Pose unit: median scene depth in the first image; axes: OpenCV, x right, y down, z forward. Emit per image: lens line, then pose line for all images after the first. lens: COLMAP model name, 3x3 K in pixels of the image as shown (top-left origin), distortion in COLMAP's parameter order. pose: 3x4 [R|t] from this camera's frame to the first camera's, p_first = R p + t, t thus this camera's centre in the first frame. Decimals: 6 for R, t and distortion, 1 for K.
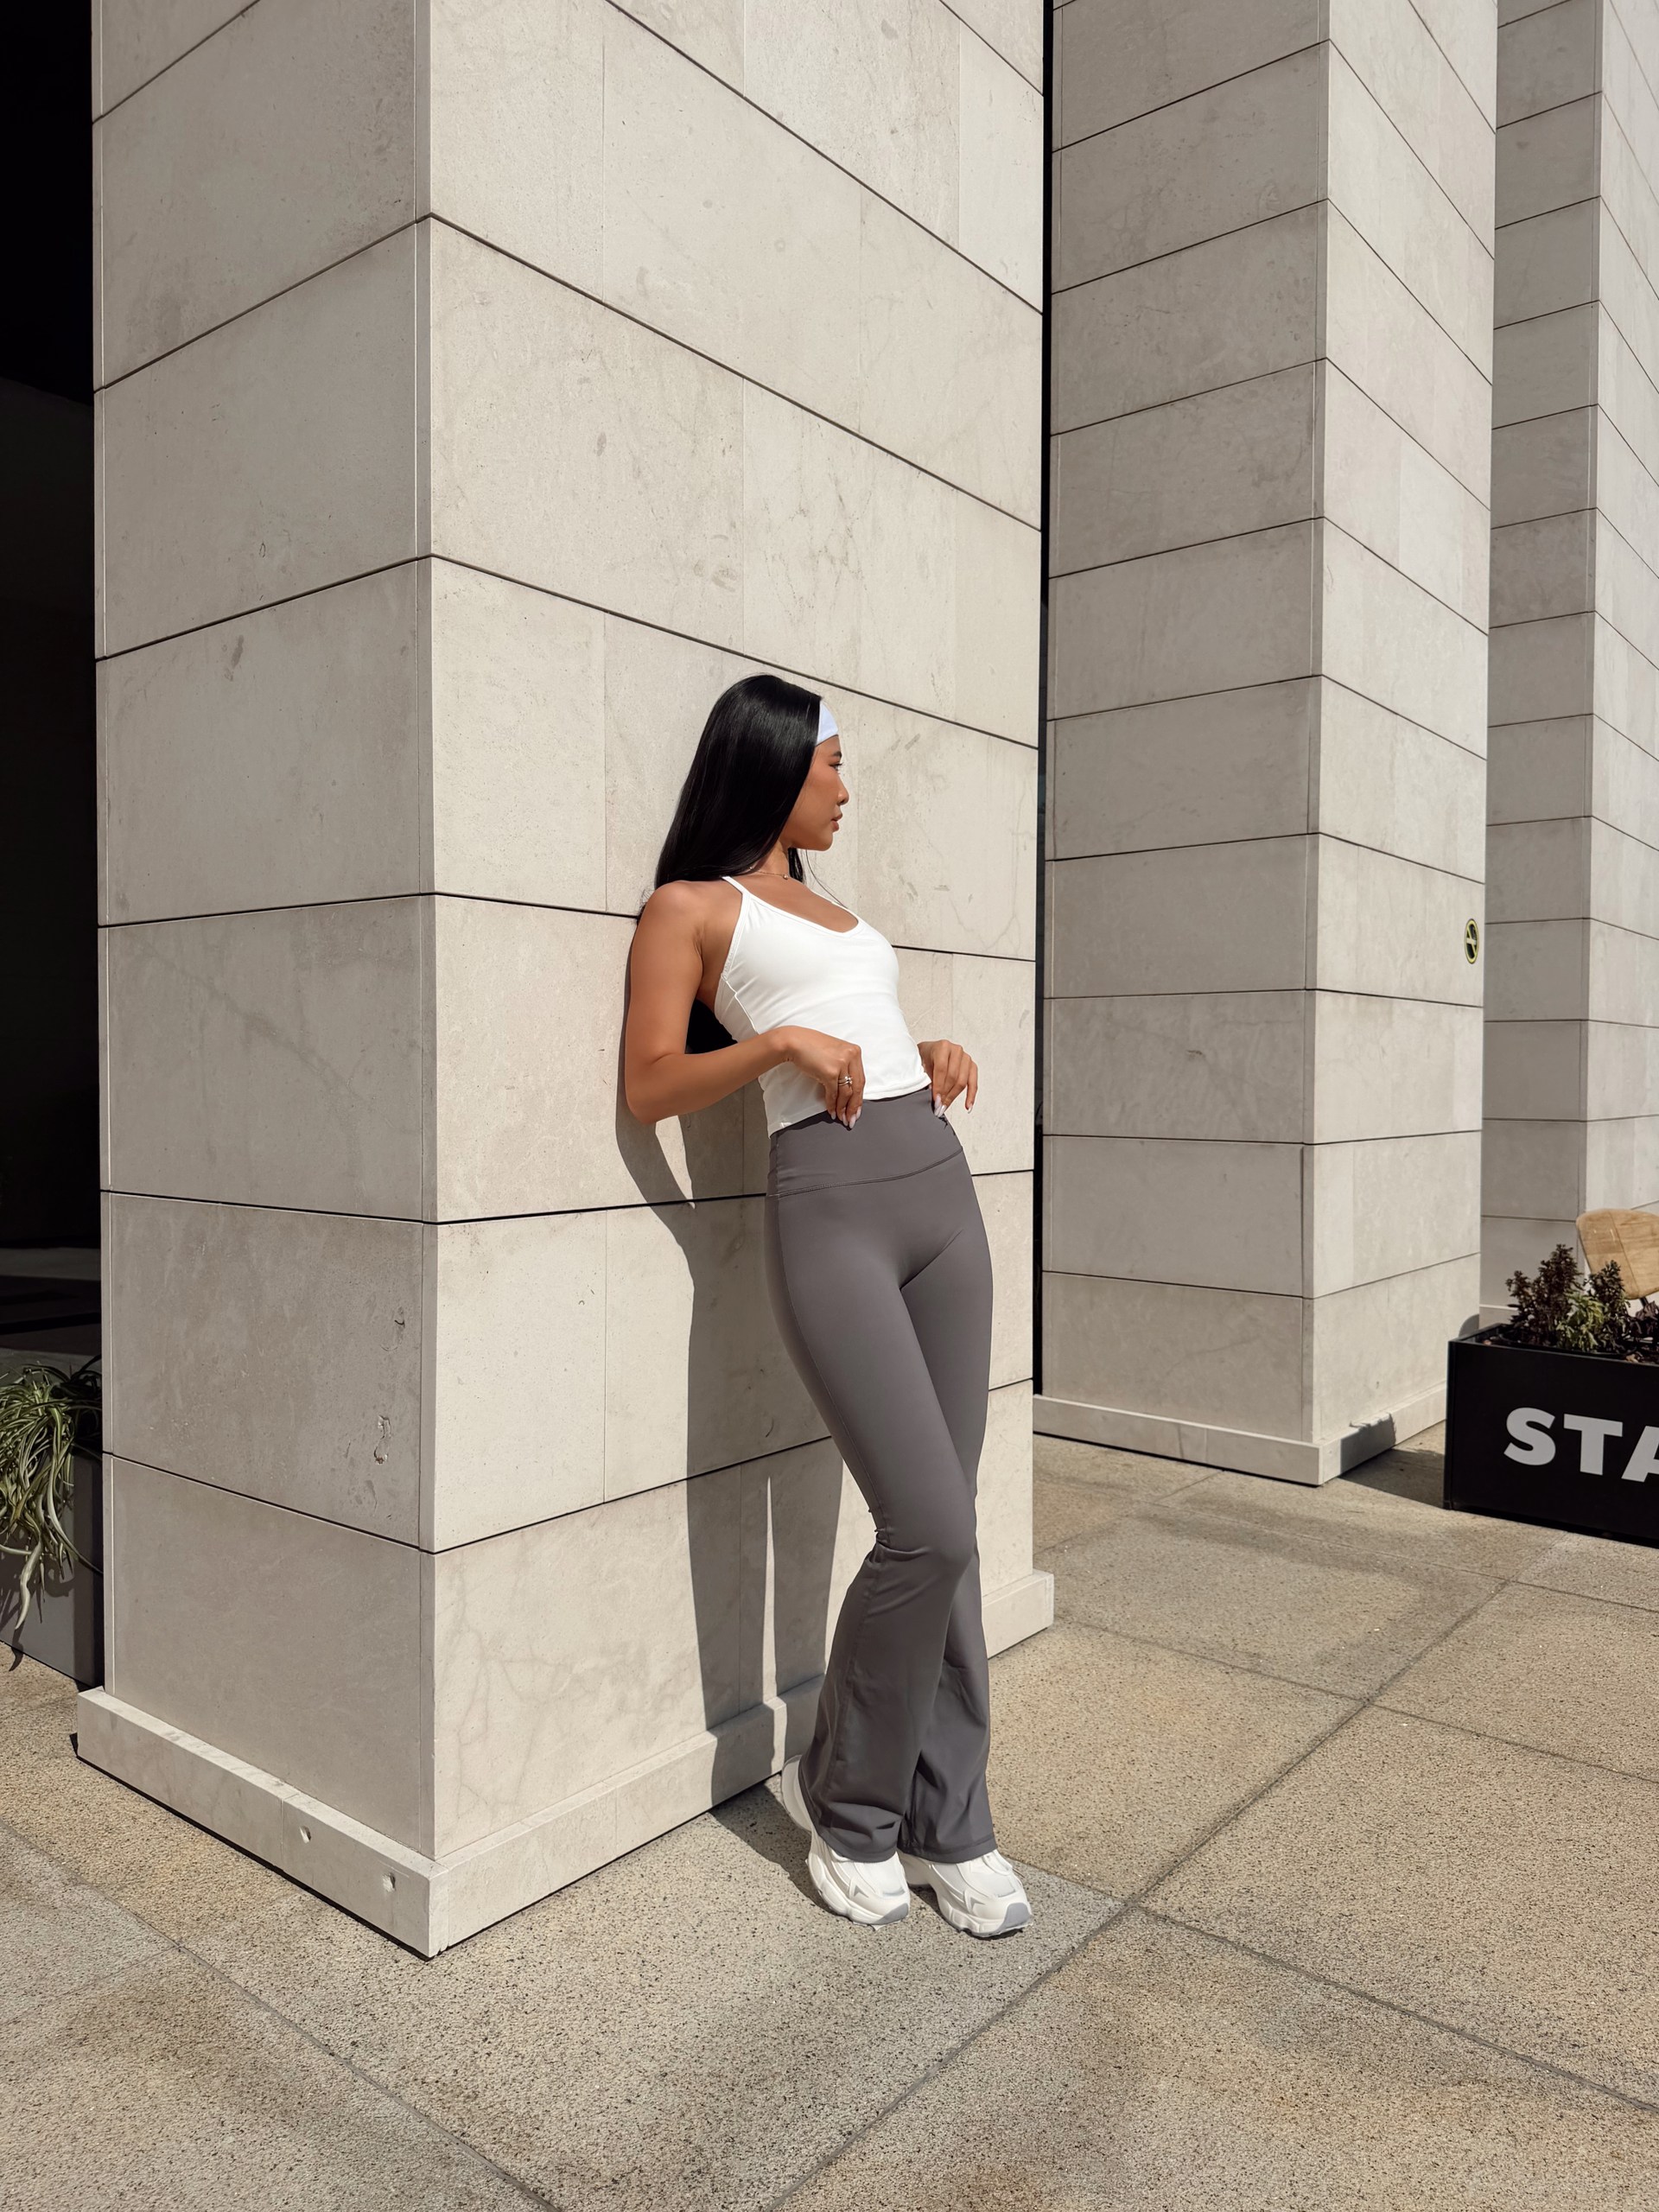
lens RADIAL K [[1584.9, 0, 839.4], [0, 1584.9, 1107.4], [0, 0, 1]] dist [0.002860, -0.015832]
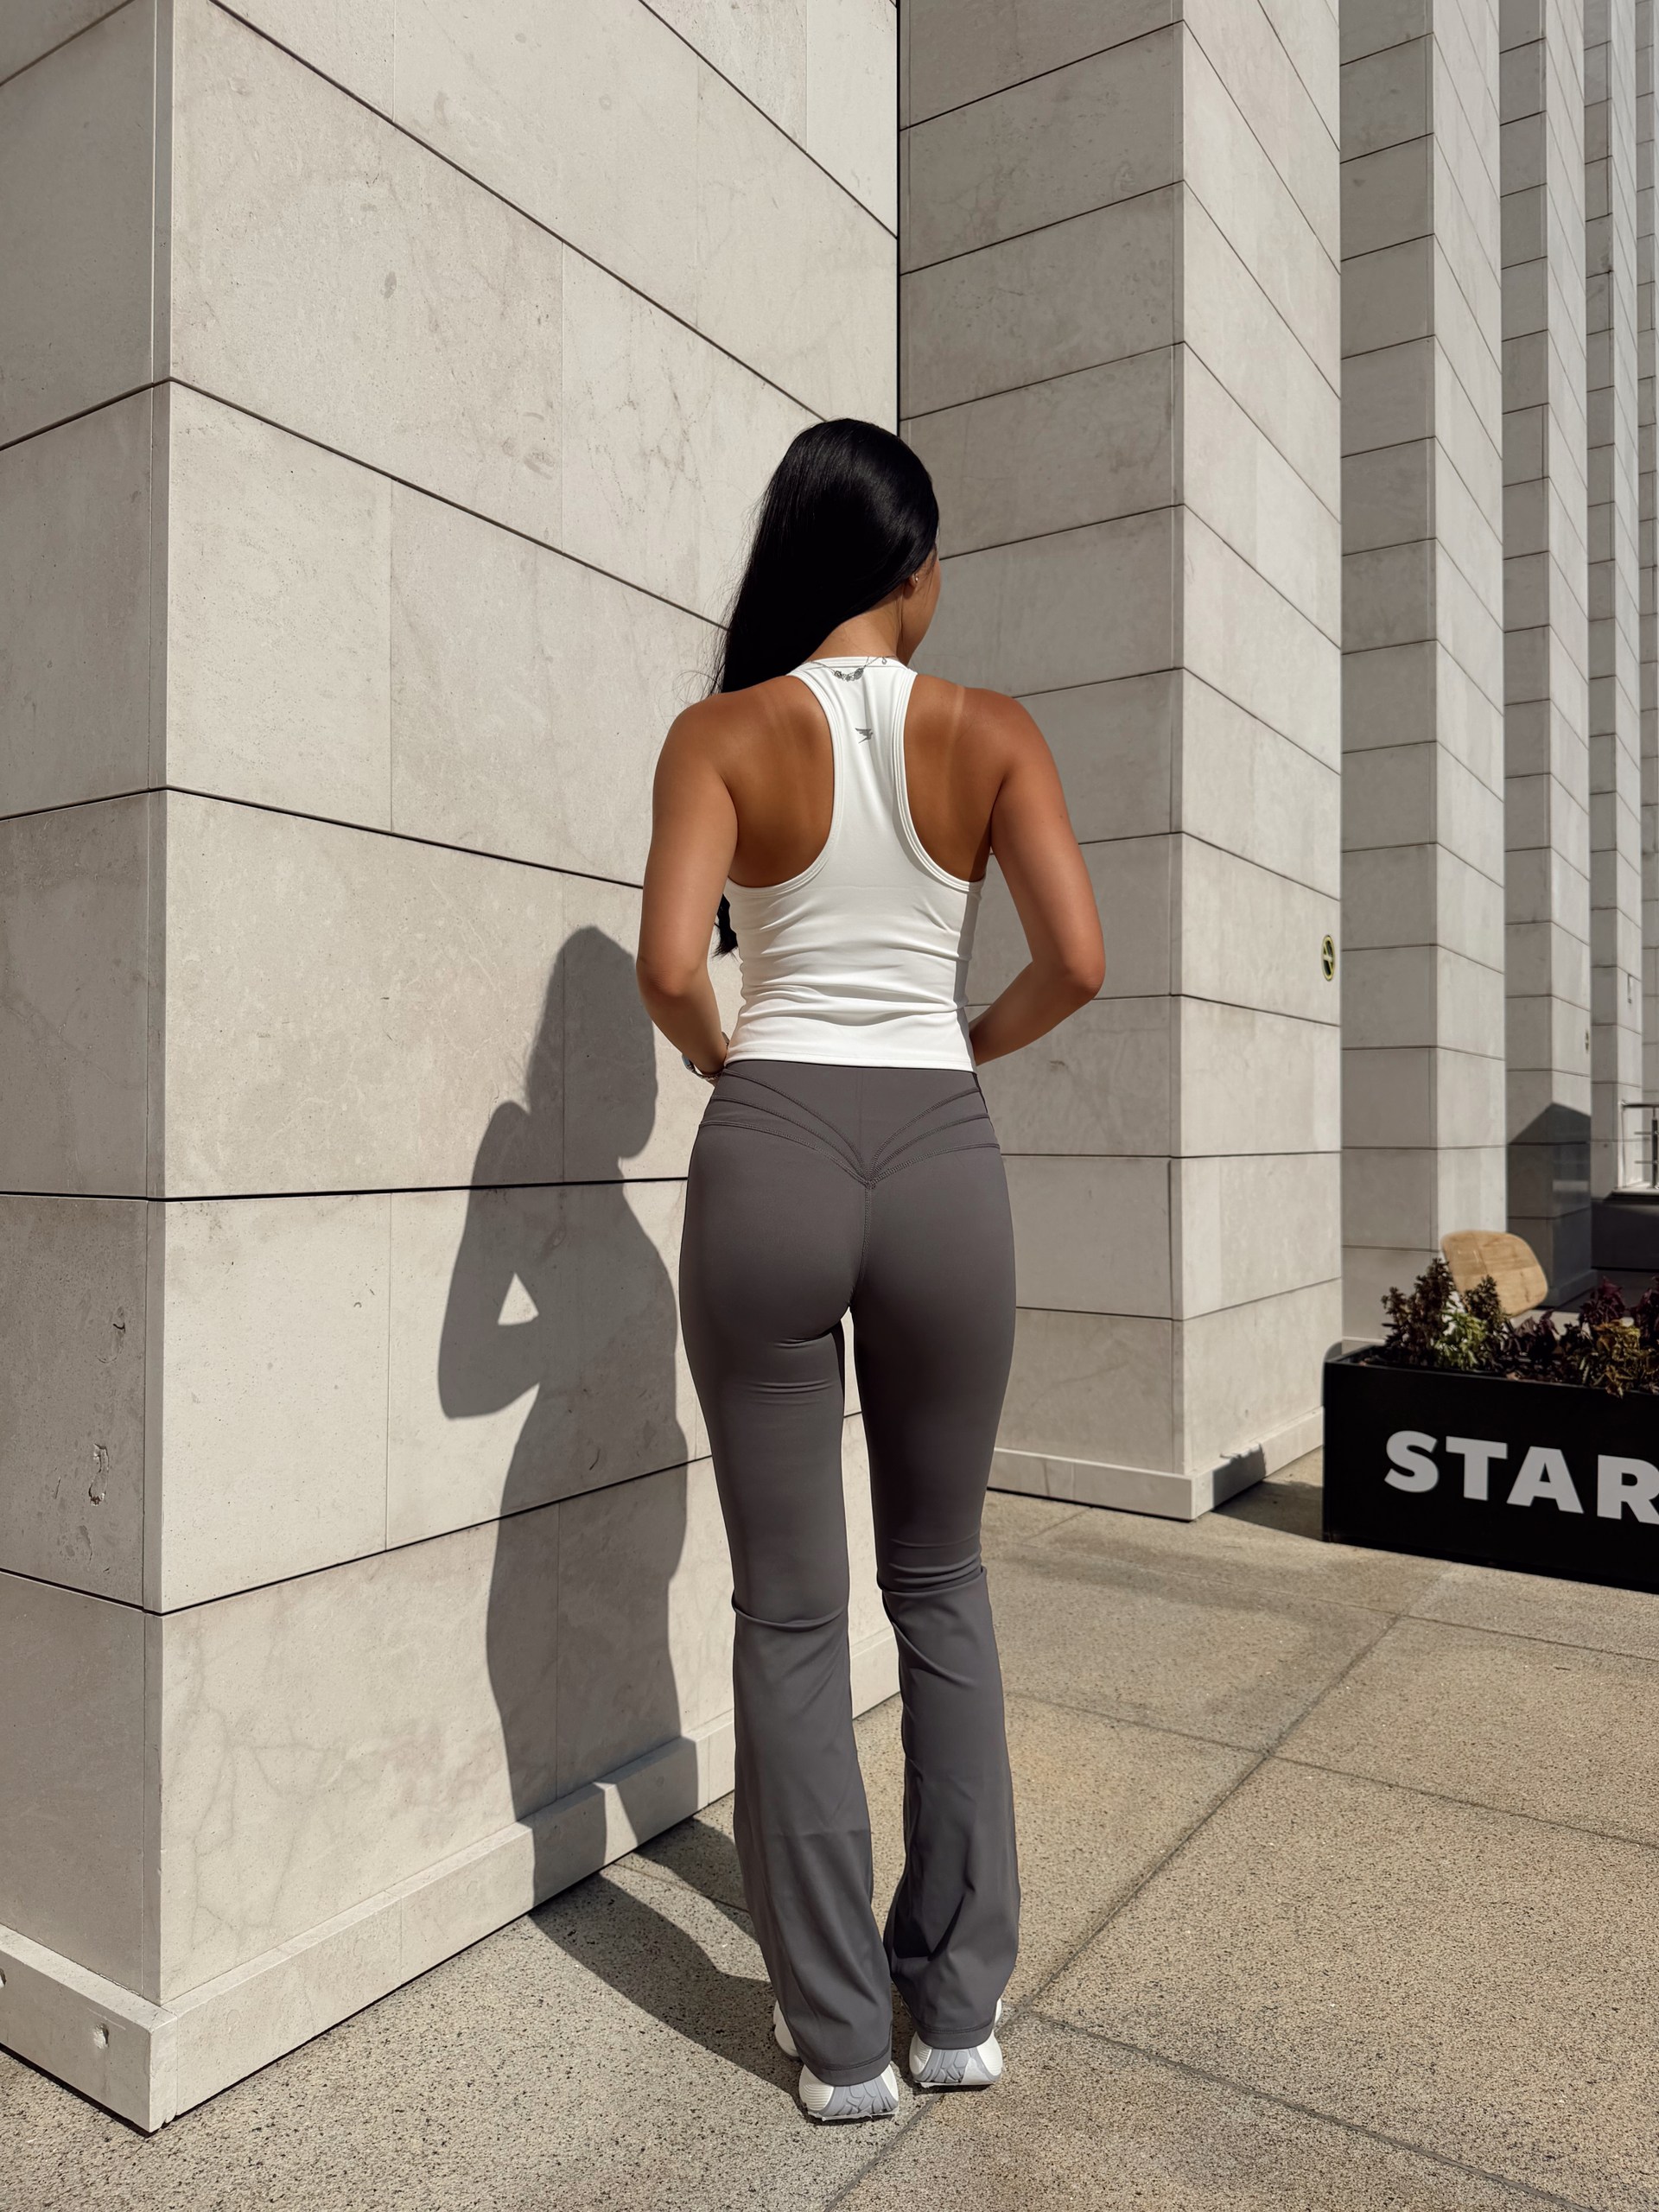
lens RADIAL K [[1584.9, 0, 839.4], [0, 1584.9, 1107.4], [0, 0, 1]] dist [0.002860, -0.015832]
pose [[0.995135, -0.001552, 0.098506, 0.004092], [0.005191, 0.999313, -0.036702, 0.044911], [-0.098381, 0.037034, 0.994459, 0.128438]]
